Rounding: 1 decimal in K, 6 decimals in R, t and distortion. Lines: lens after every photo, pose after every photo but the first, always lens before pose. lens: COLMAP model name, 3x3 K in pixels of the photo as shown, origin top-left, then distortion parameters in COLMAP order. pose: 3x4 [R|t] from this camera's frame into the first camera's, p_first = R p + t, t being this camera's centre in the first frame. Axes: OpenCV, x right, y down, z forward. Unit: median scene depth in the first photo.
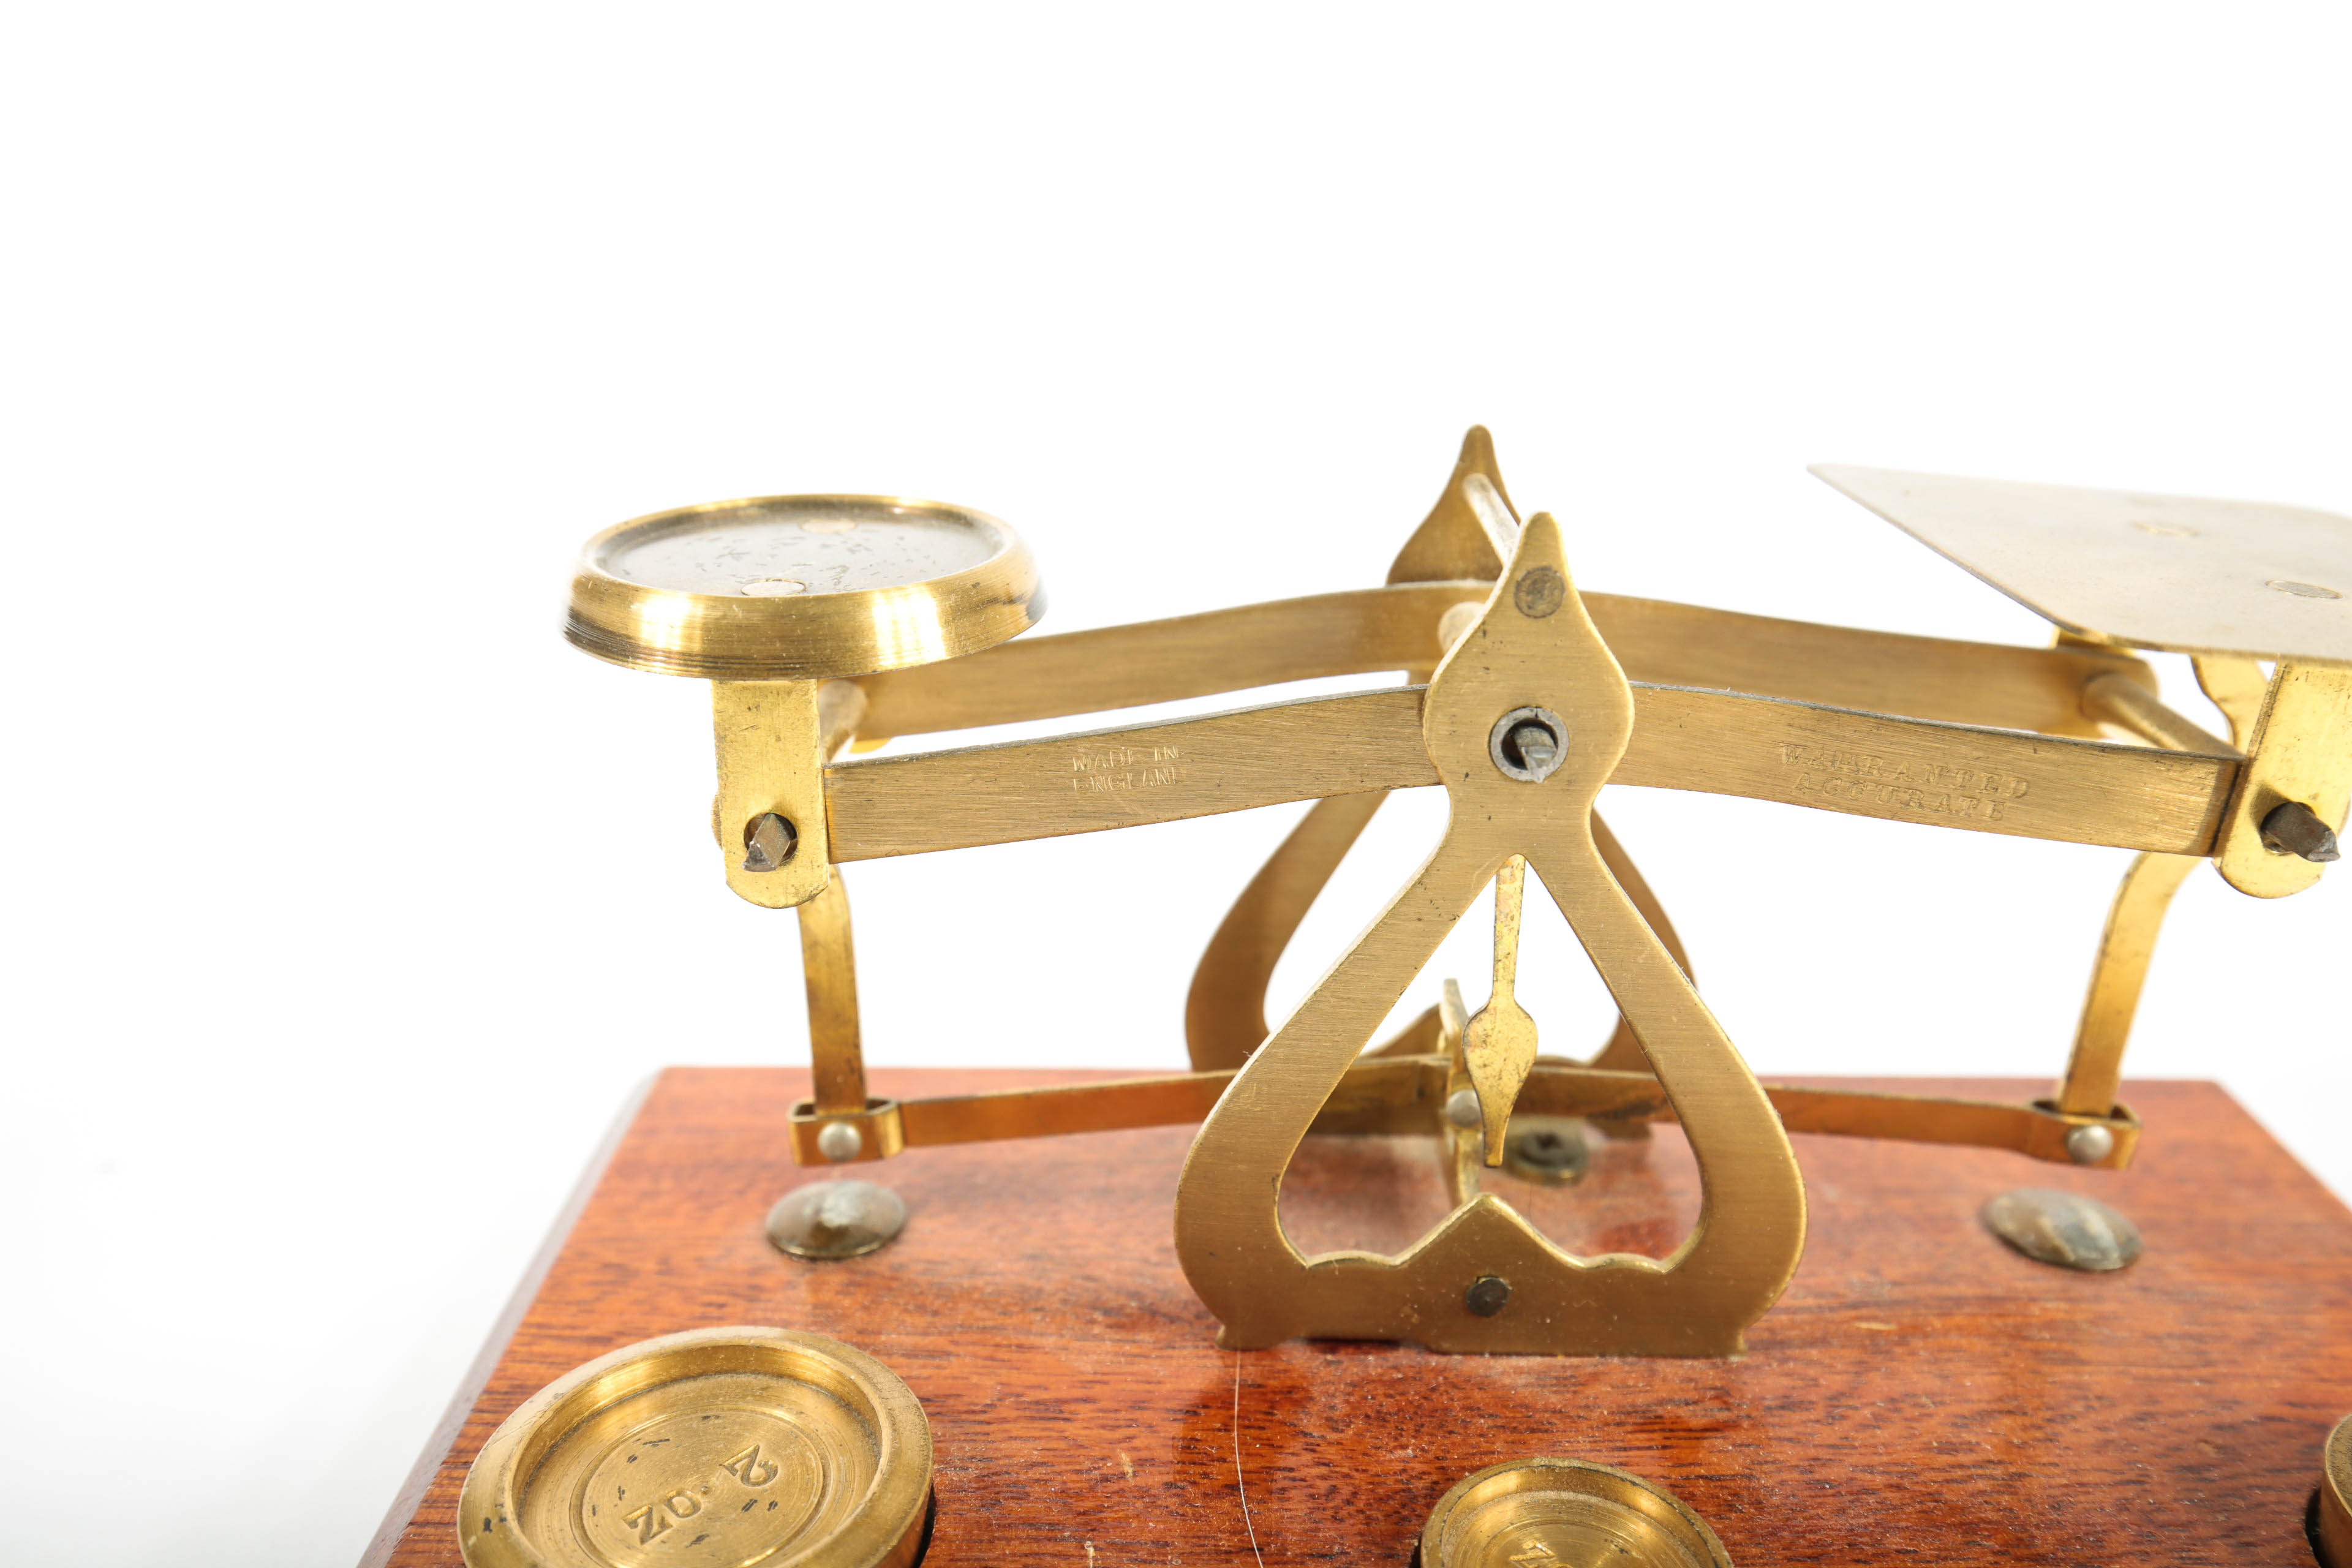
lens RADIAL K [[1879.8, 0, 1183.1], [0, 1879.8, 786.1], [0, 0, 1]] dist [0.004511, 0.010099]
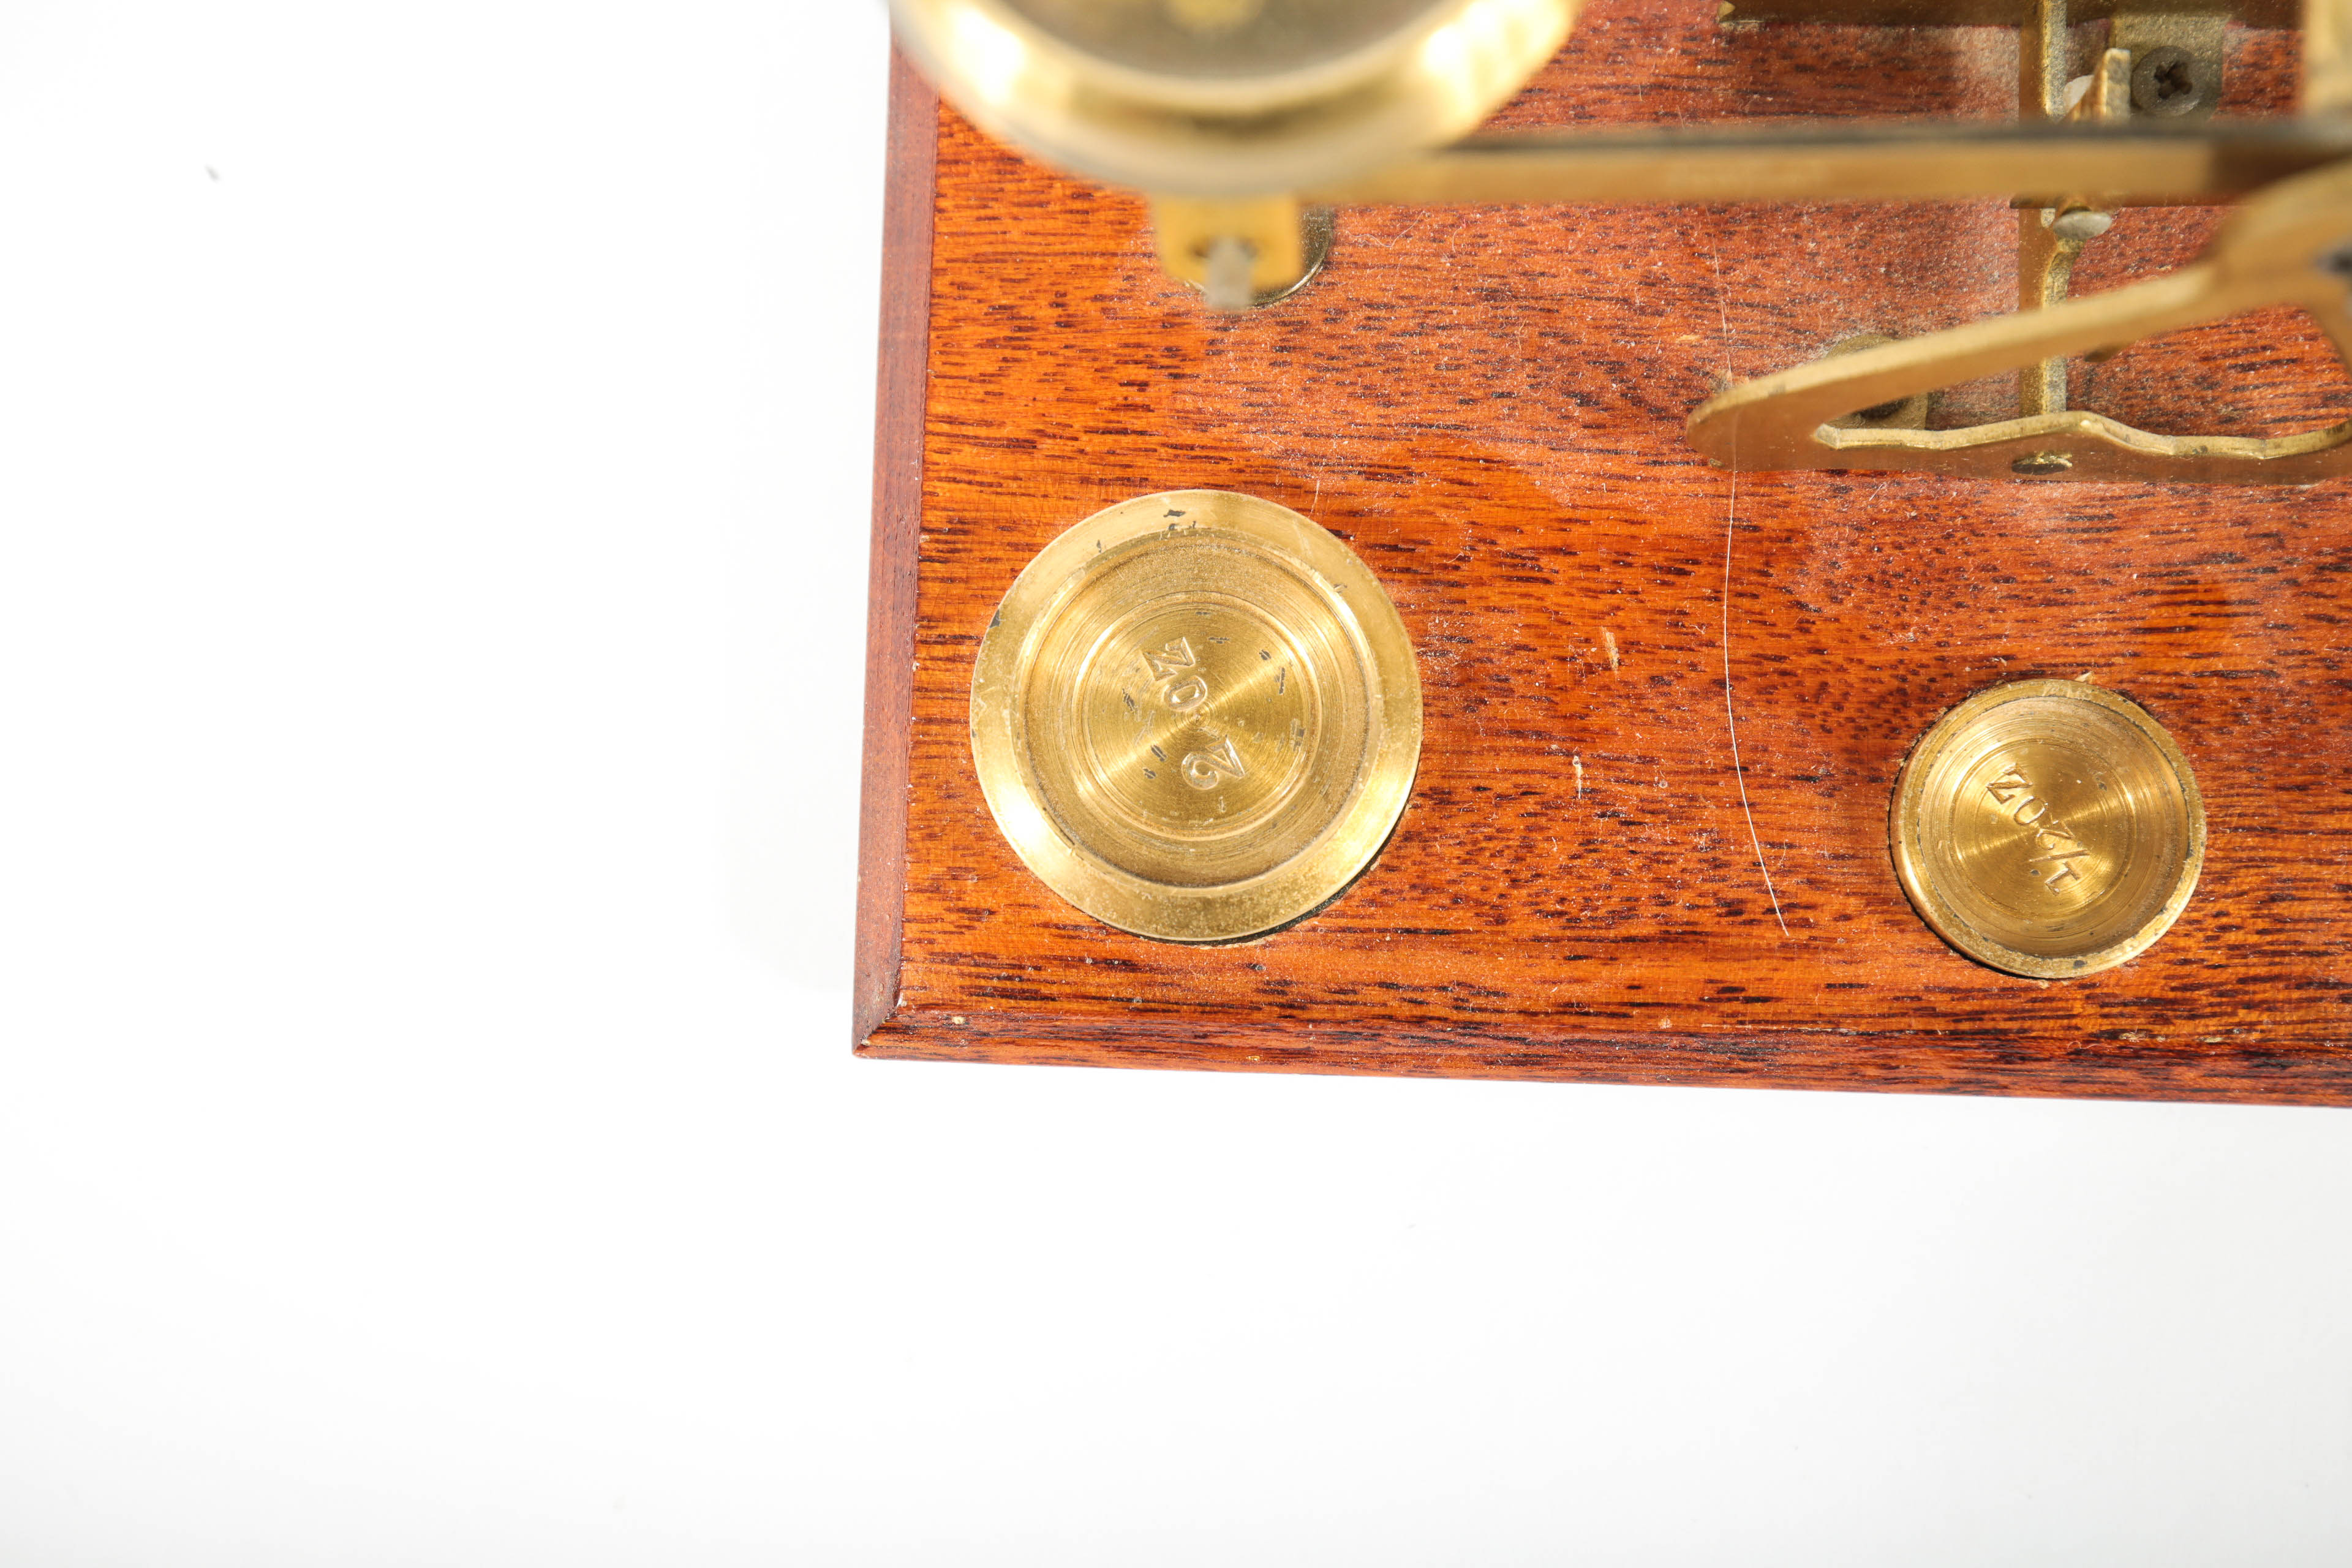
lens RADIAL K [[2199.5, 0, 1198.9], [0, 2199.5, 789.1], [0, 0, 1]] dist [0.025540, 0.000000]
pose [[0.997828, 0.017468, -0.063512, -0.159507], [0.050125, 0.424201, 0.904180, -0.612545], [0.042737, -0.905400, 0.422404, 0.417423]]
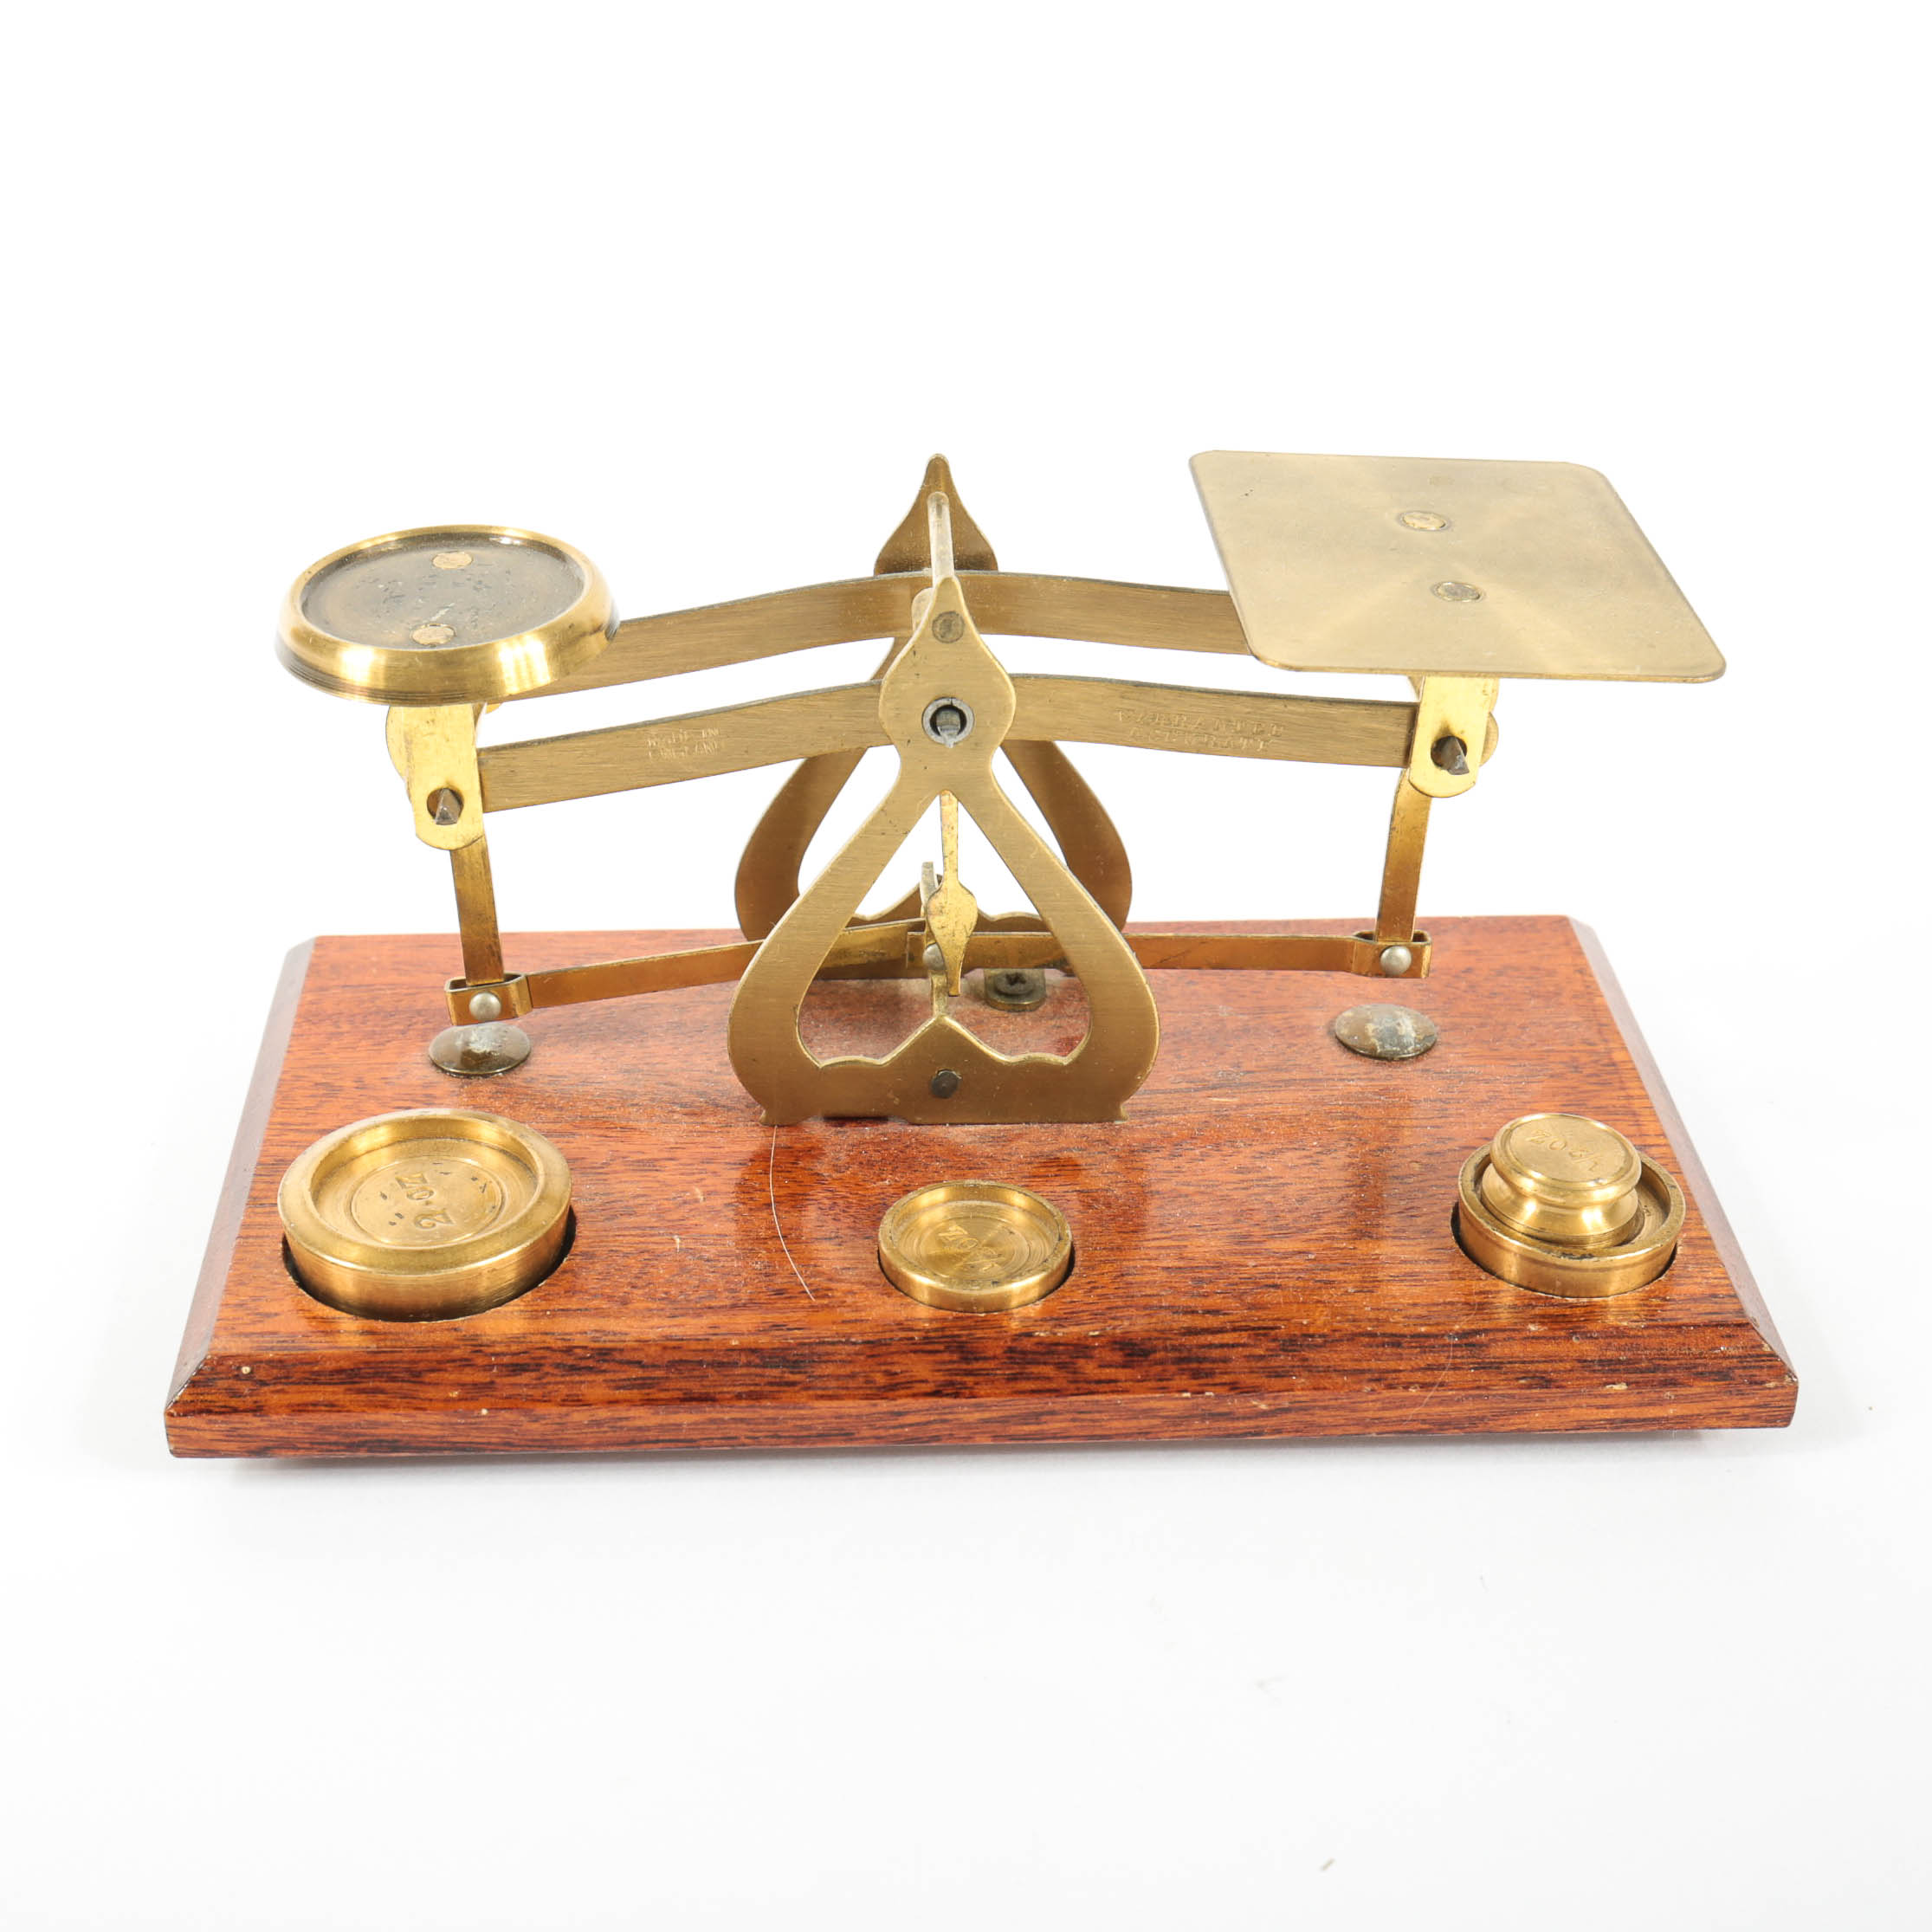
lens RADIAL K [[3079.8, 0, 852.8], [0, 3079.8, 1019.0], [0, 0, 1]] dist [0.027908, 0.000000]
pose [[0.999505, -0.025554, 0.018372, 0.048589], [0.021604, 0.981564, 0.189907, -0.231743], [-0.022887, -0.189416, 0.981630, -1.327530]]
